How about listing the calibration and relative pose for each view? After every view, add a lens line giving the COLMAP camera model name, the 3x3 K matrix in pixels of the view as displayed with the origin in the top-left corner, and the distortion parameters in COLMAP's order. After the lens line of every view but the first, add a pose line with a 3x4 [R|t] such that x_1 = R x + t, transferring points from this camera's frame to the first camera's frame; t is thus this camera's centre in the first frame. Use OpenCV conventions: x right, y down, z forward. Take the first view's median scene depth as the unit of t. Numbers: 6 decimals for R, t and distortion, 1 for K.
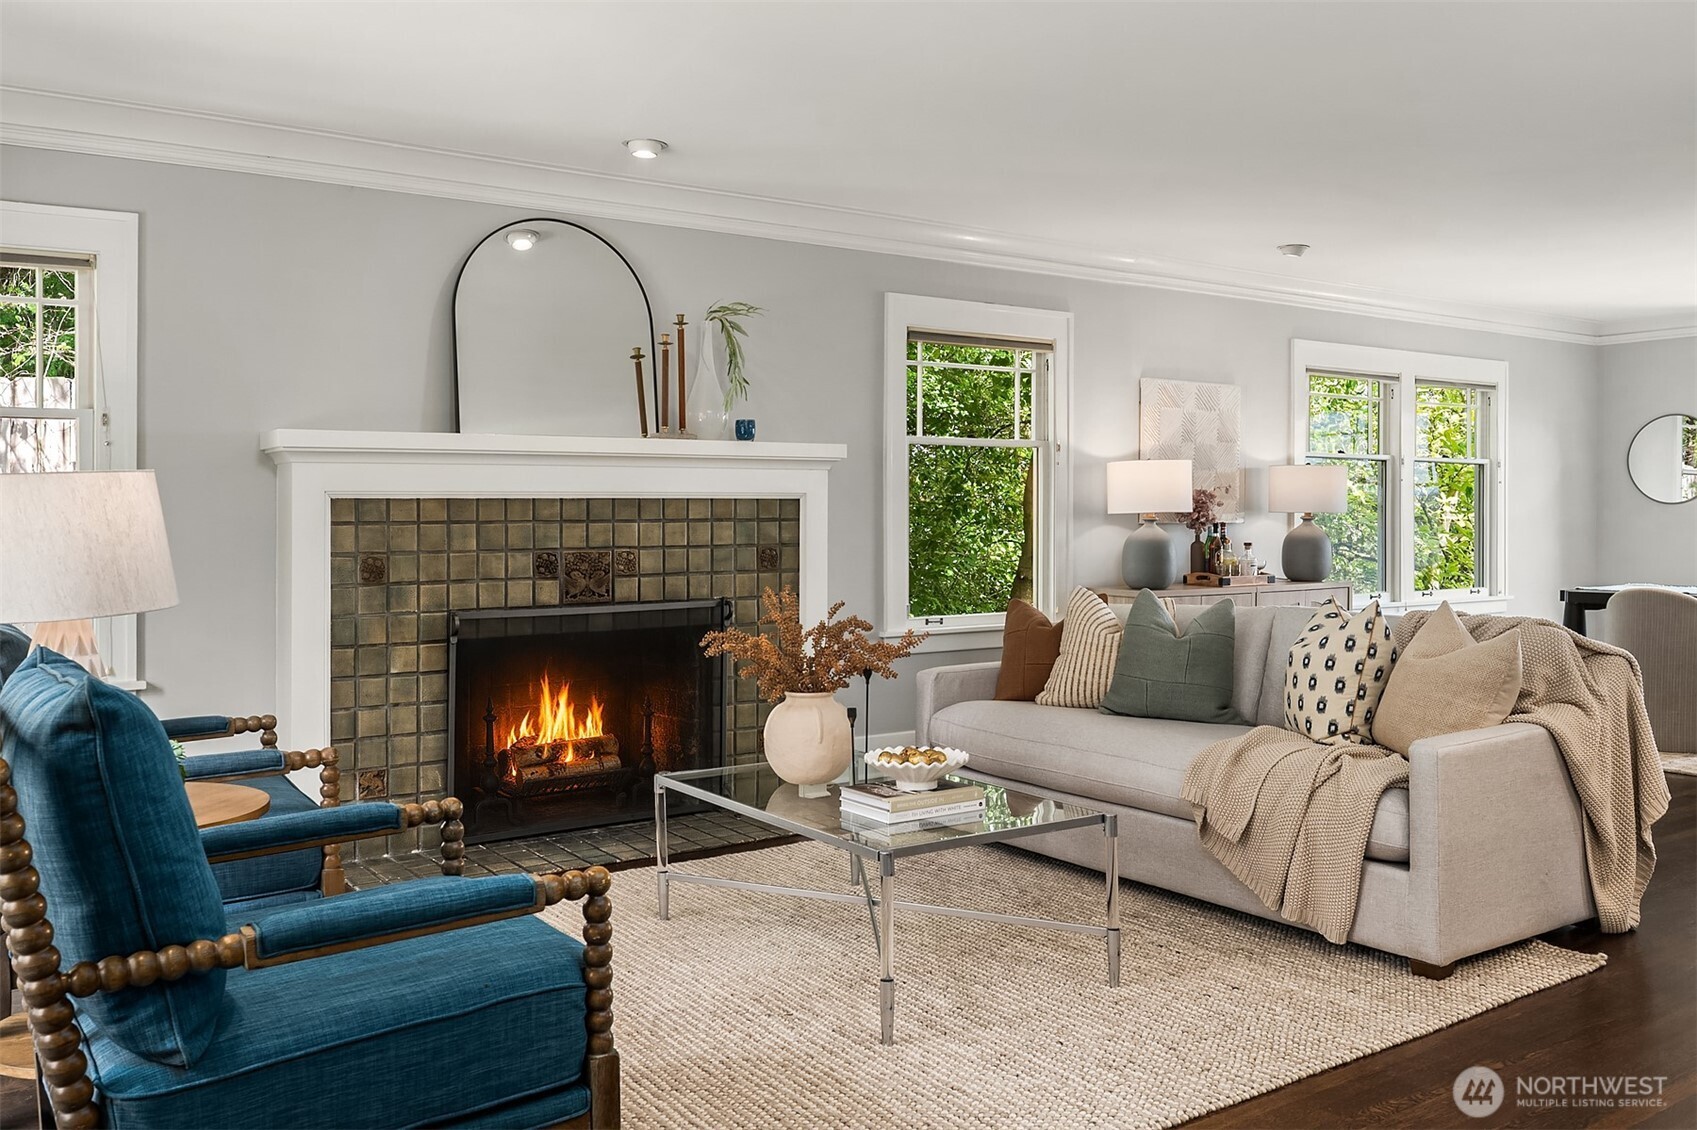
lens RADIAL K [[1370.4, 0, 868.7], [0, 1370.4, 498.0], [0, 0, 1]] dist [-0.014458, -0.016712]
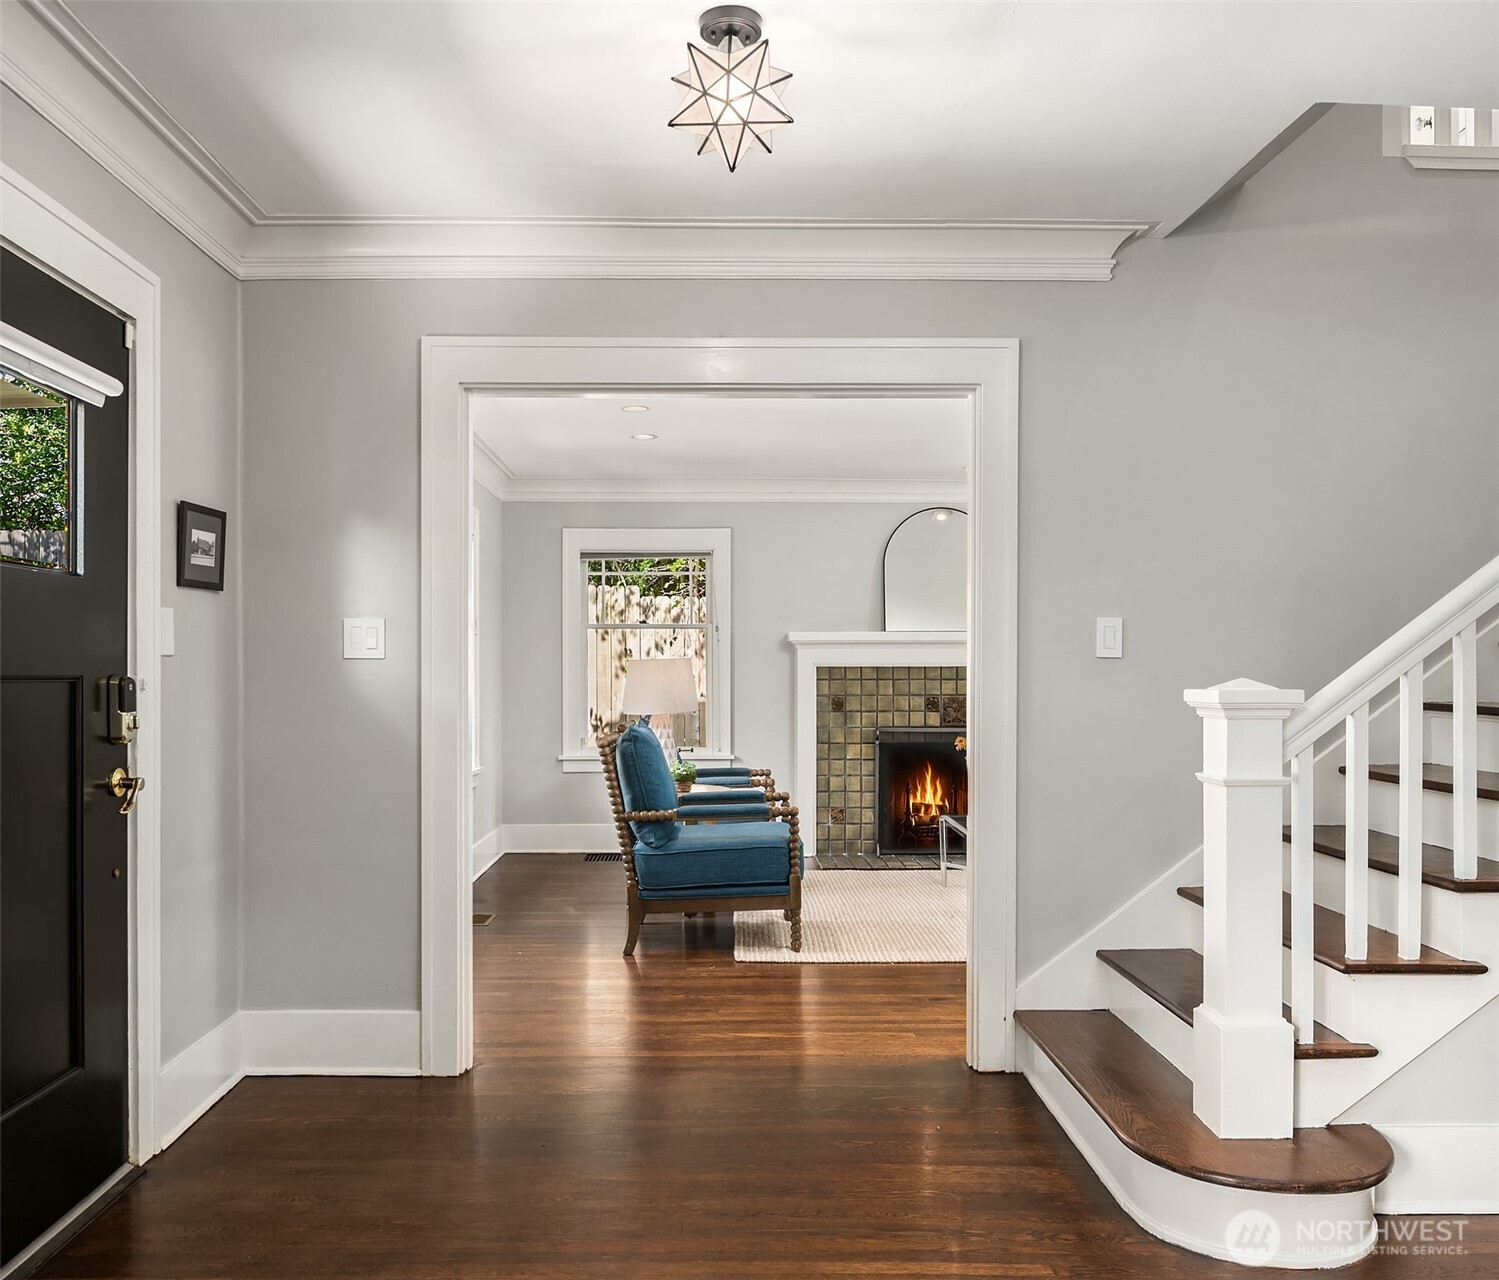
lens RADIAL K [[1198.7, 0, 749.5], [0, 1198.7, 640.0], [0, 0, 1]] dist [-0.004070, -0.000228]
pose [[0.827302, -0.010594, -0.561658, 0.475654], [0.002555, 0.999883, -0.015096, -0.012097], [0.561752, 0.011054, 0.827232, -0.457601]]
